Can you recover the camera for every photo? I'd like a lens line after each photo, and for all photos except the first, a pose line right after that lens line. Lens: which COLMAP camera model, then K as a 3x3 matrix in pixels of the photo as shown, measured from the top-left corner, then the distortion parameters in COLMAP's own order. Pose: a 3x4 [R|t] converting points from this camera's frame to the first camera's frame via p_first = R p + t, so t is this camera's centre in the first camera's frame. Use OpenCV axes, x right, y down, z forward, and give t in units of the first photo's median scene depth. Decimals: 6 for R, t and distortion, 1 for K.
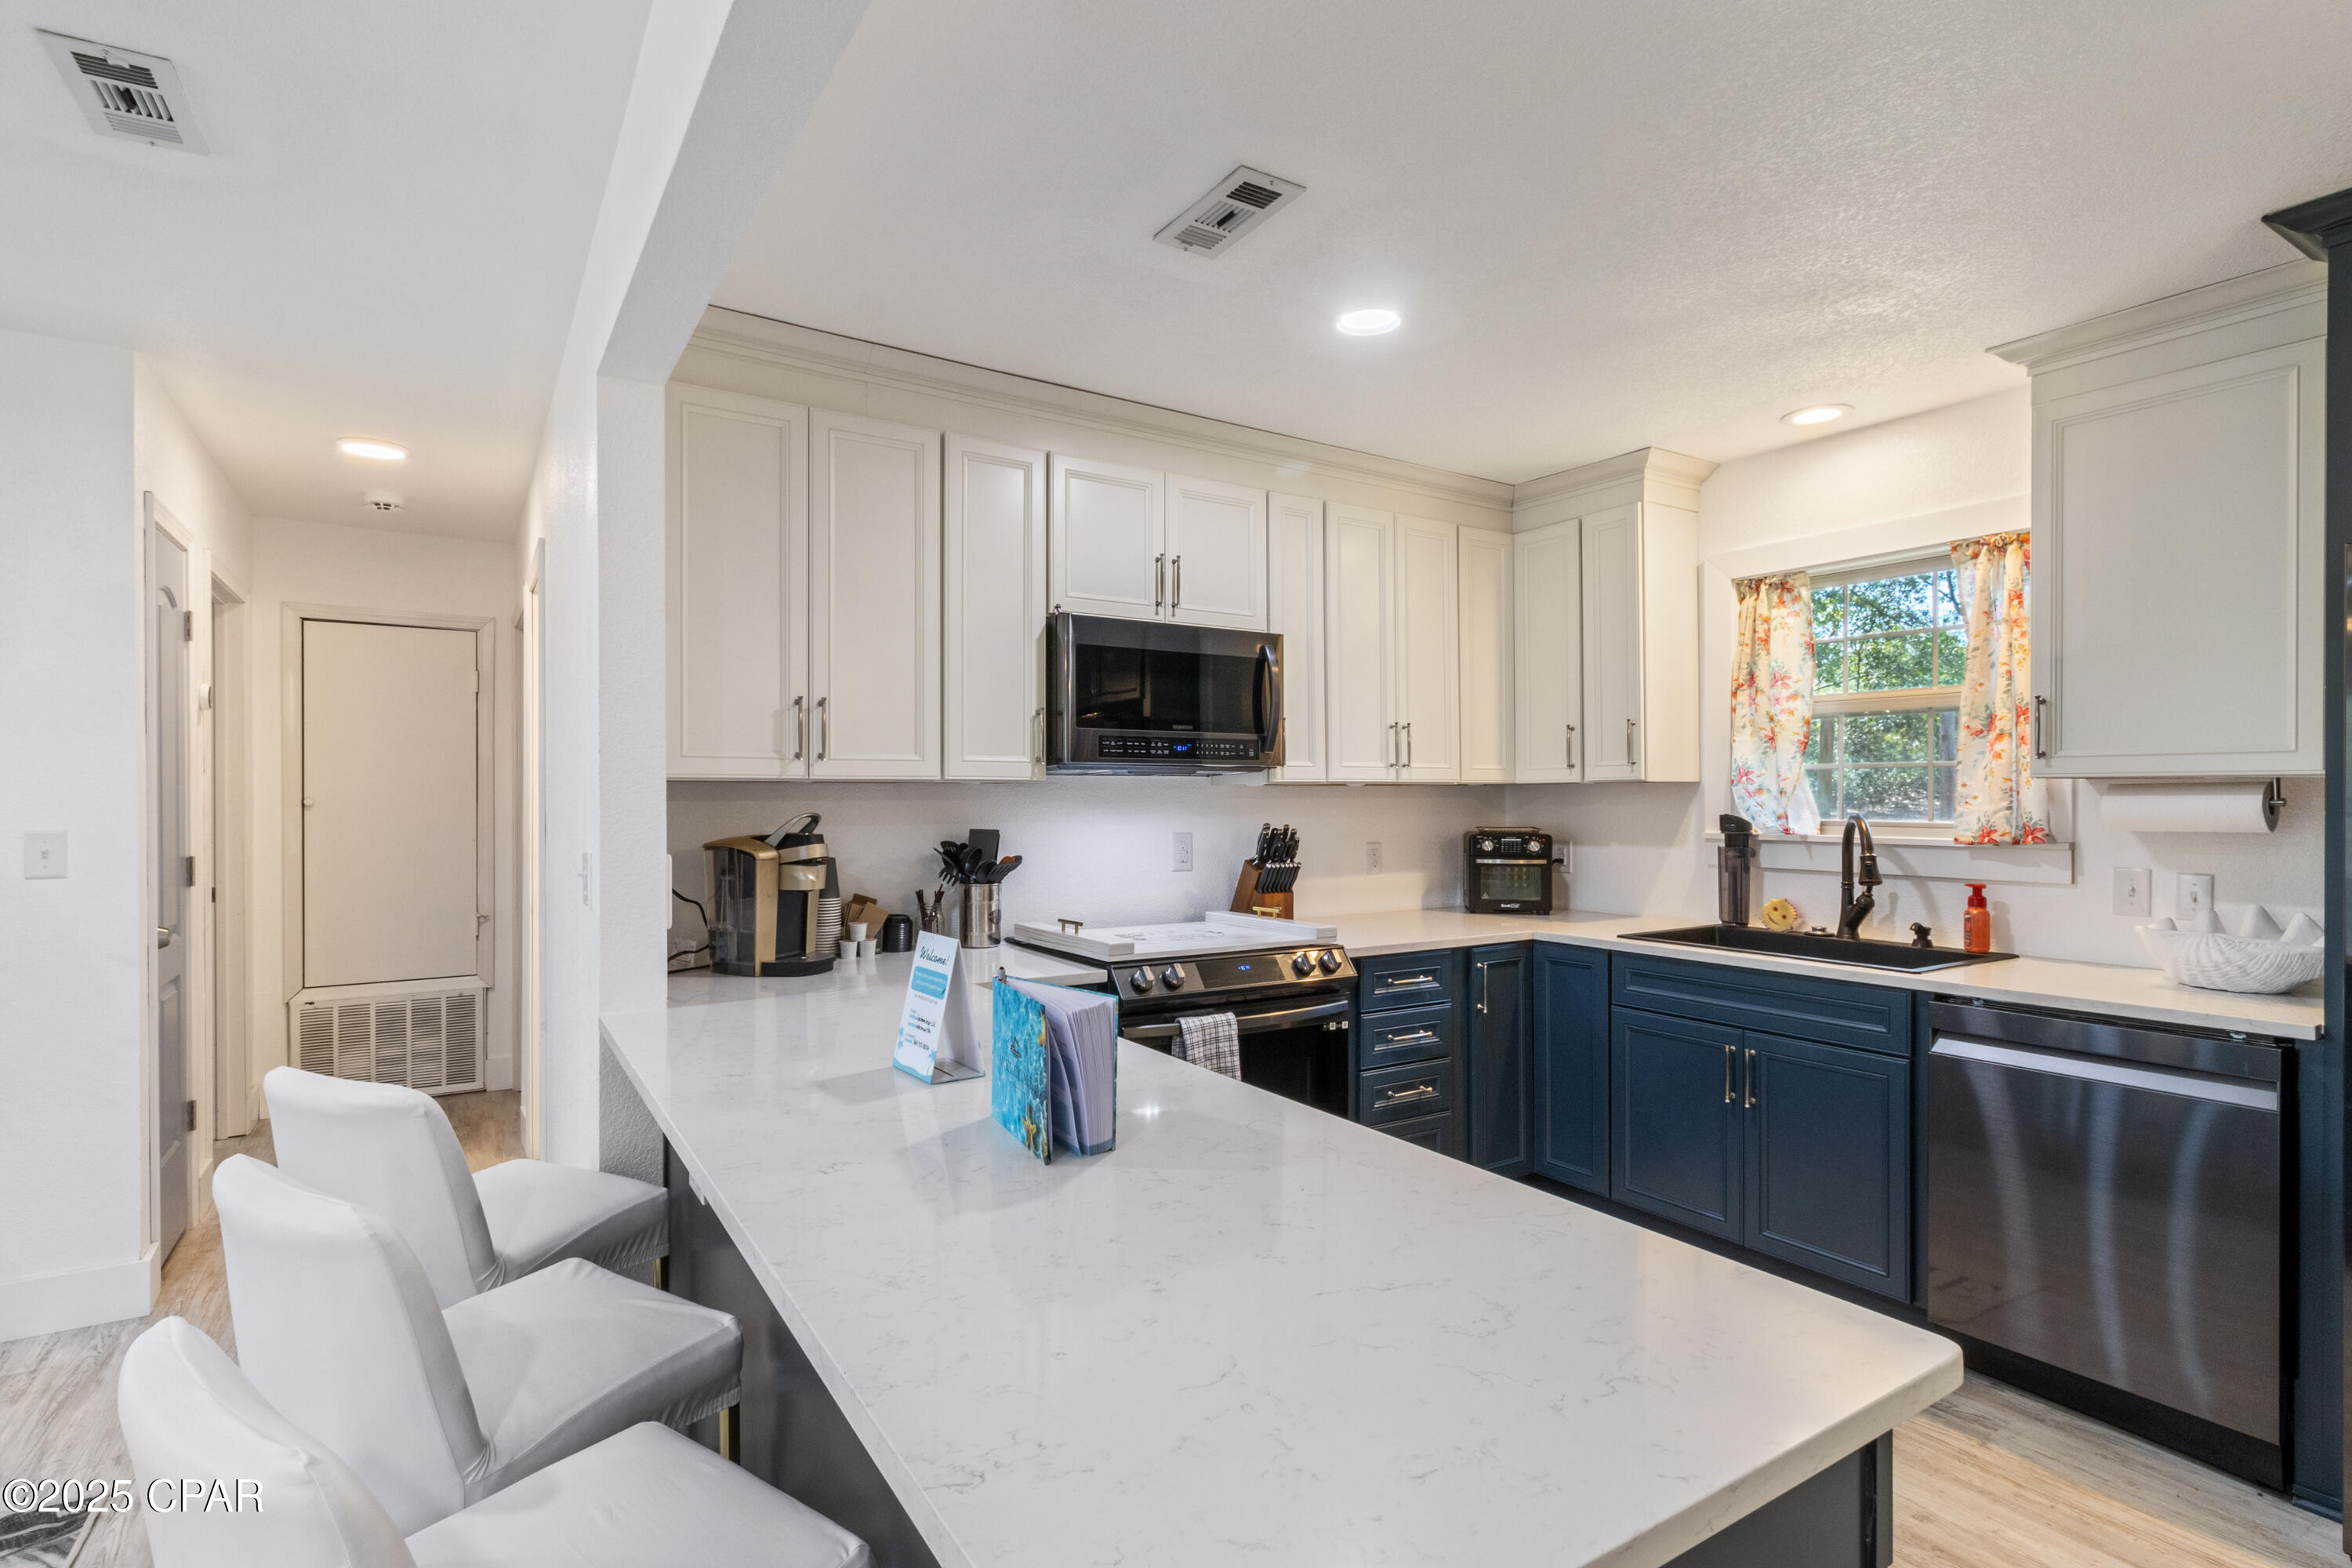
lens RADIAL K [[1124.7, 0, 1157.6], [0, 1124.7, 797.9], [0, 0, 1]] dist [0.002010, -0.000193]
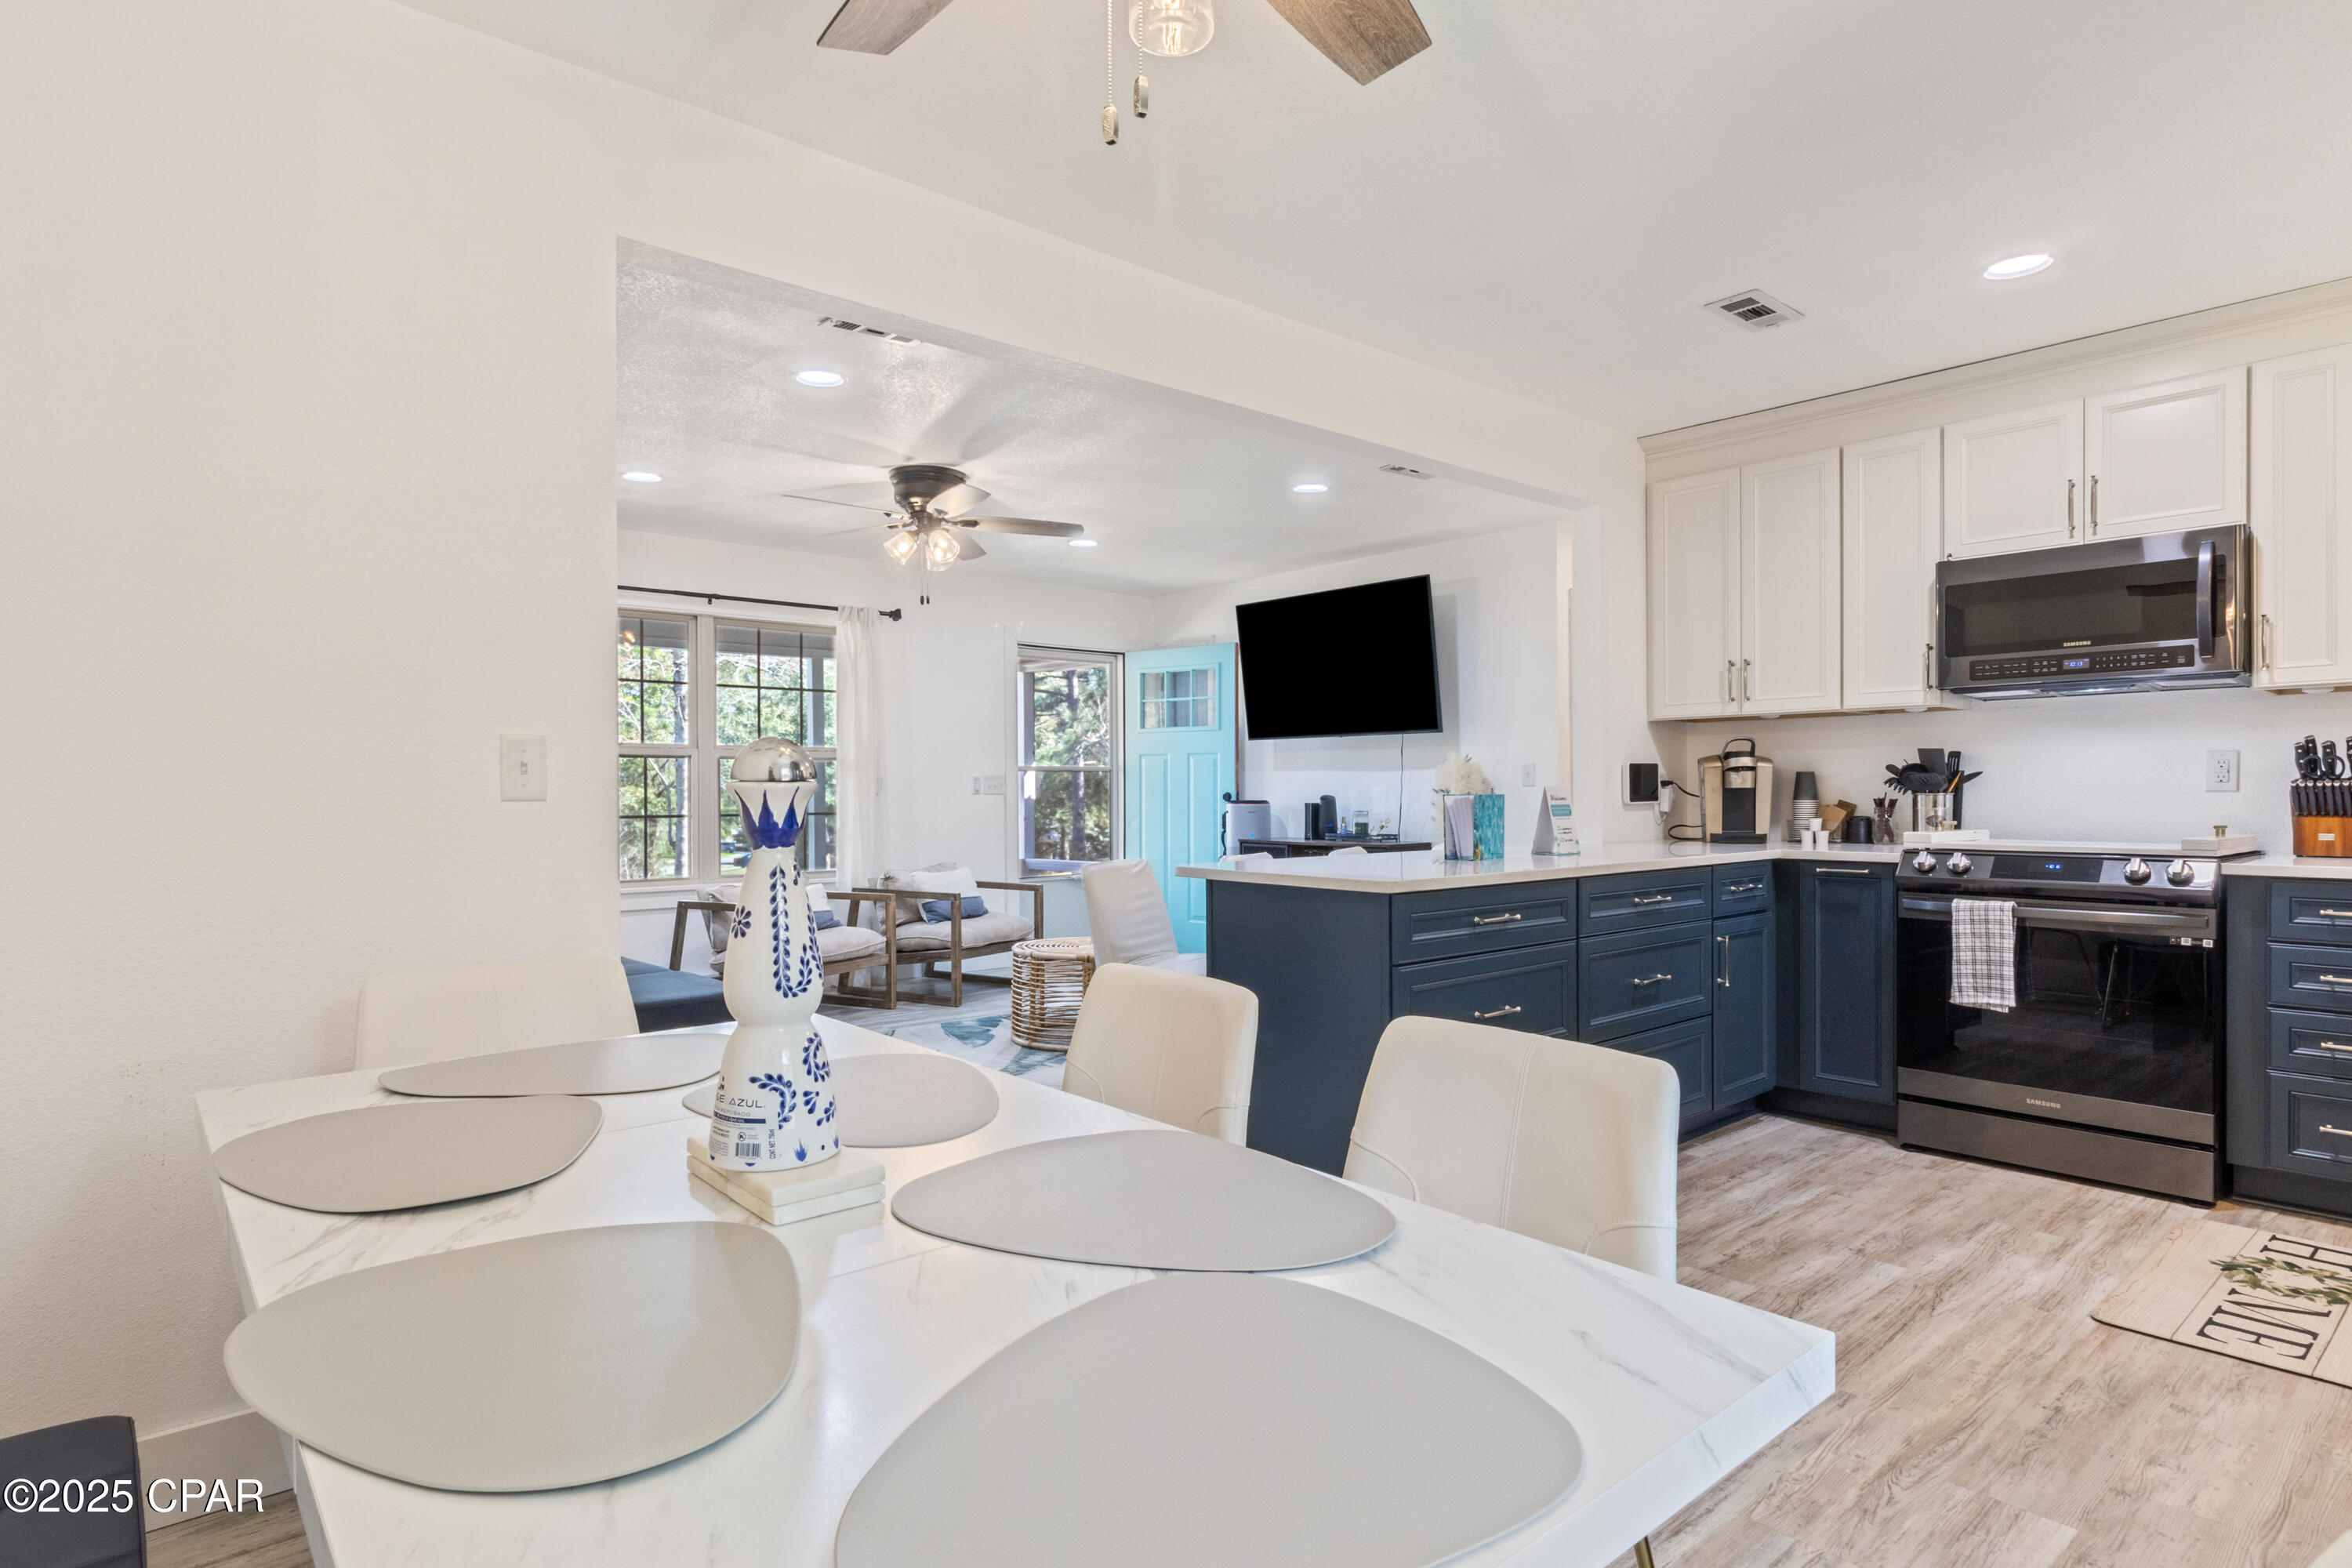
lens RADIAL K [[1250.3, 0, 1165.9], [0, 1250.3, 810.9], [0, 0, 1]] dist [-0.000375, -0.000339]
pose [[0.147289, 0.013232, -0.989005, 1.013802], [0.003991, 0.999894, 0.013972, 0.070516], [0.989085, -0.006005, 0.147221, -0.006384]]
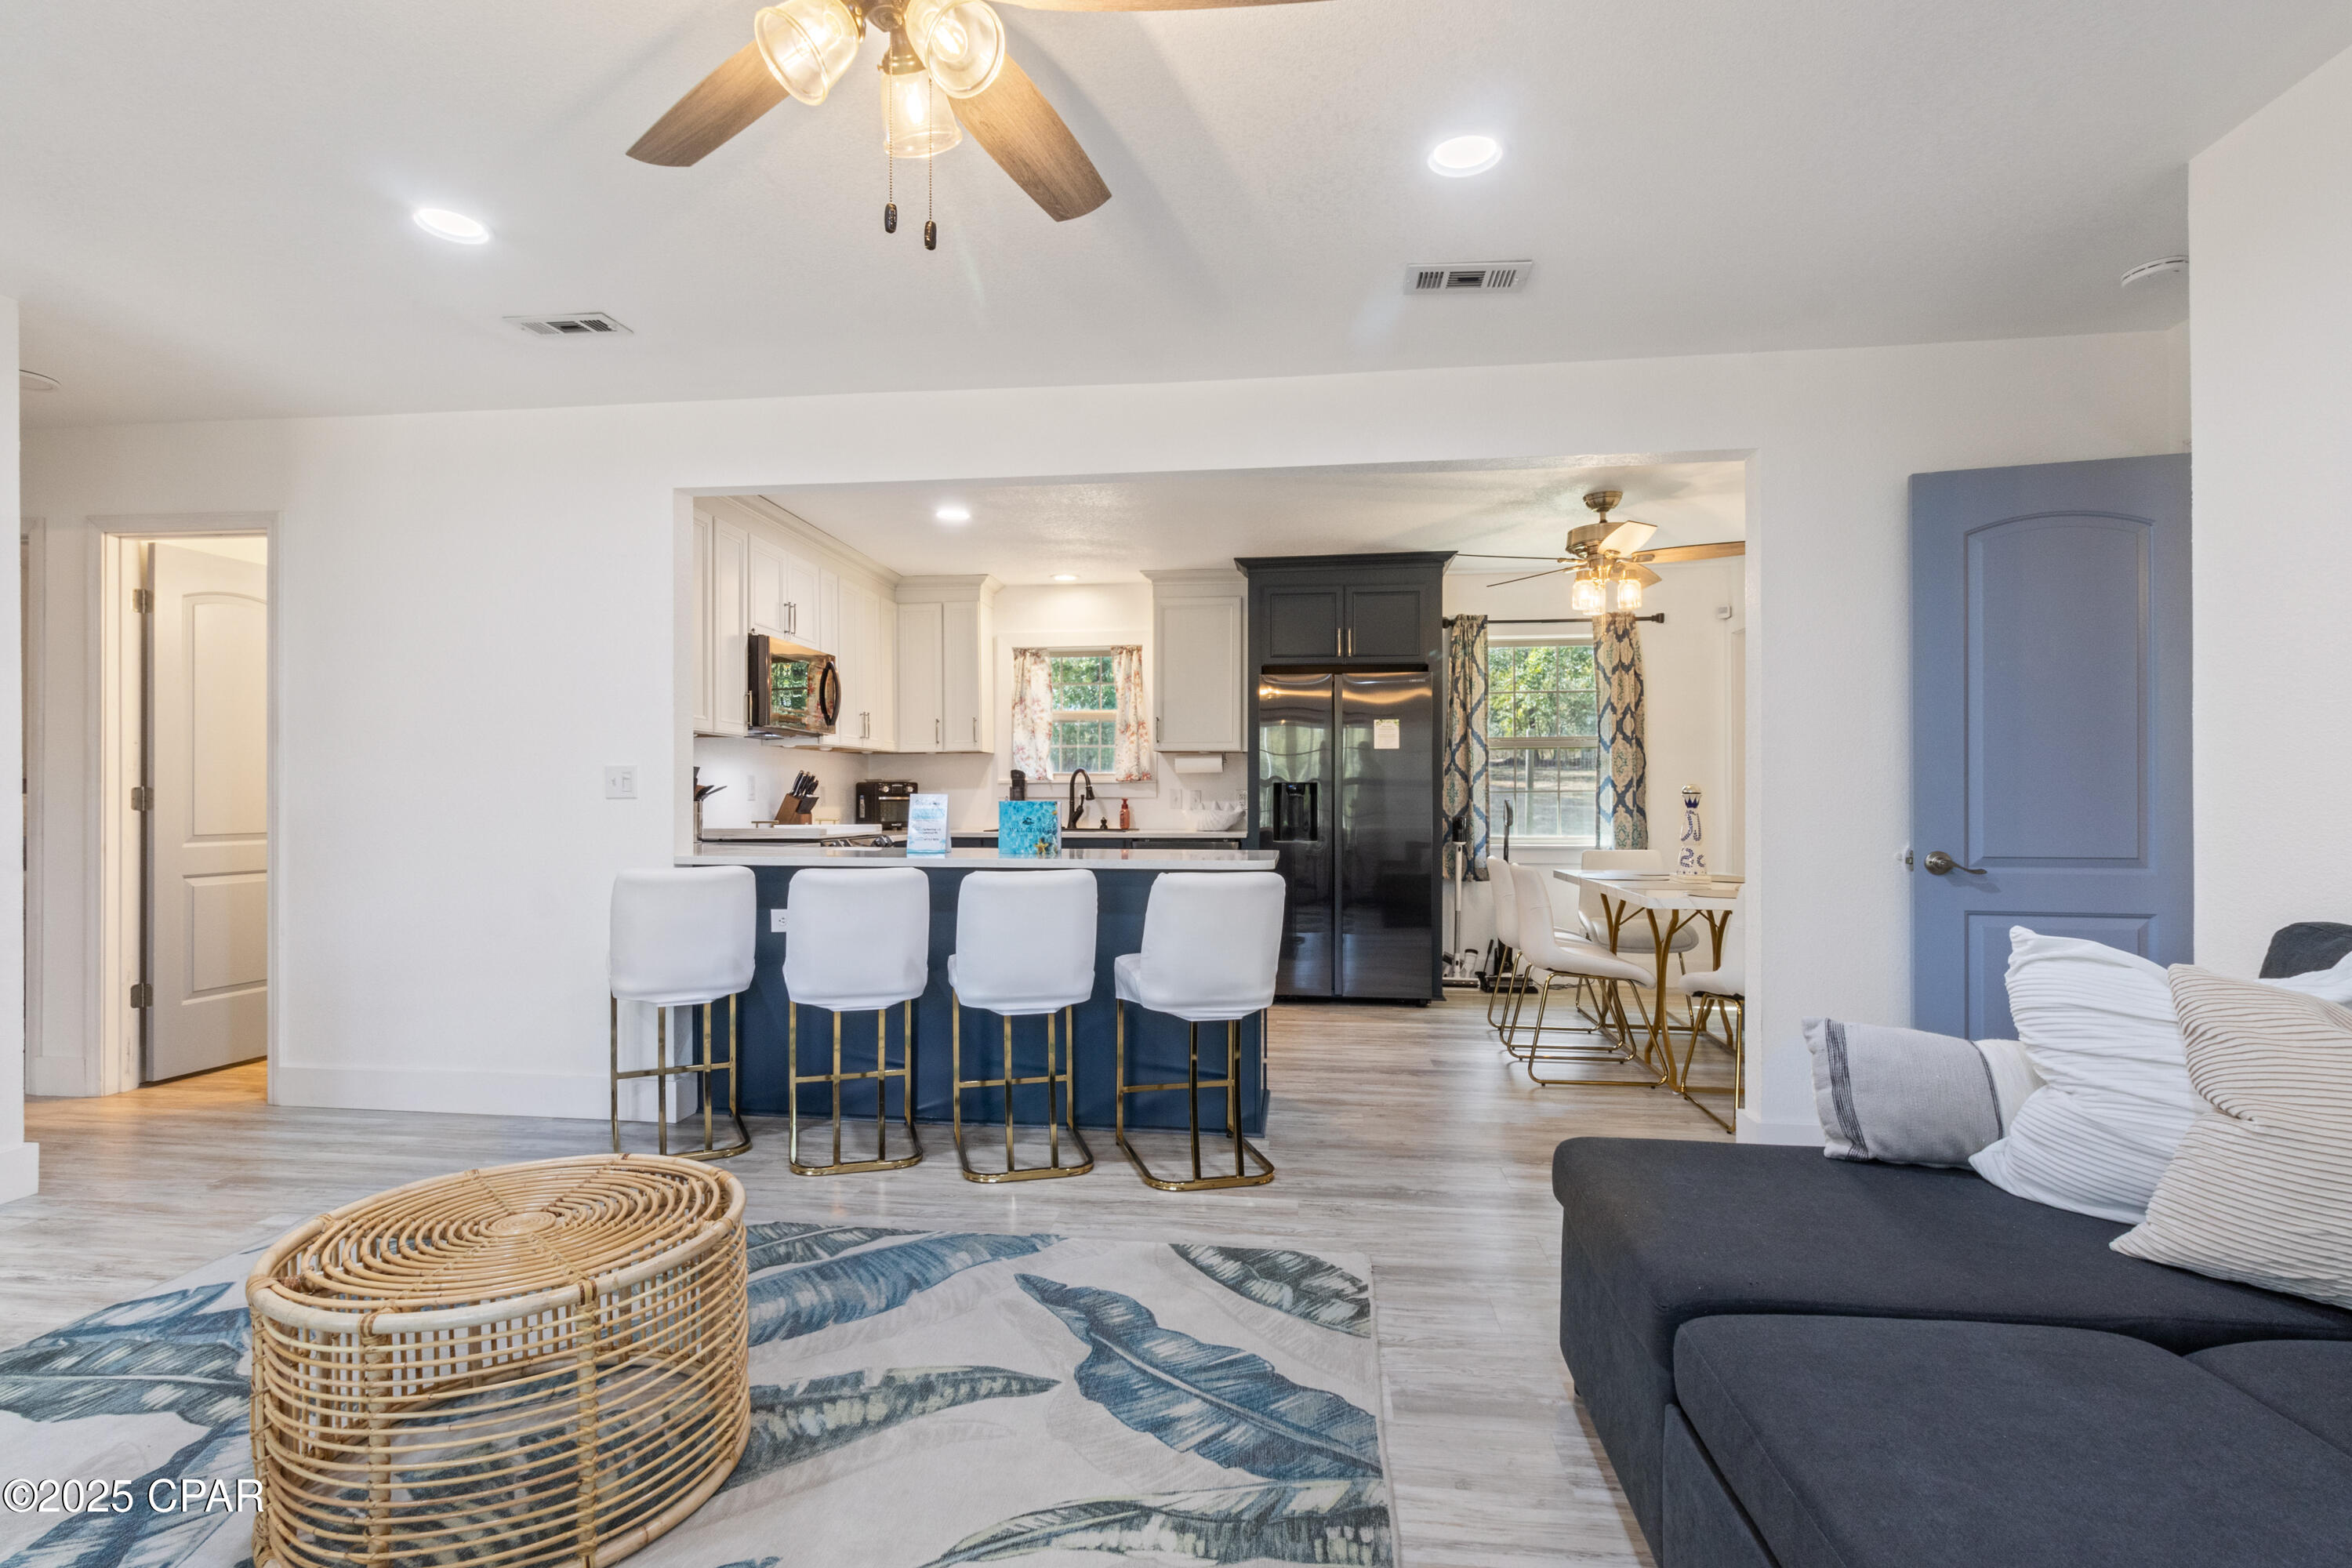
lens RADIAL K [[1124.7, 0, 1157.6], [0, 1124.7, 797.9], [0, 0, 1]] dist [0.002010, -0.000193]
pose [[0.636317, 0.001096, 0.771427, -0.908652], [0.000892, 0.999997, -0.002157, 0.074251], [-0.771427, 0.002060, 0.636314, -0.458330]]
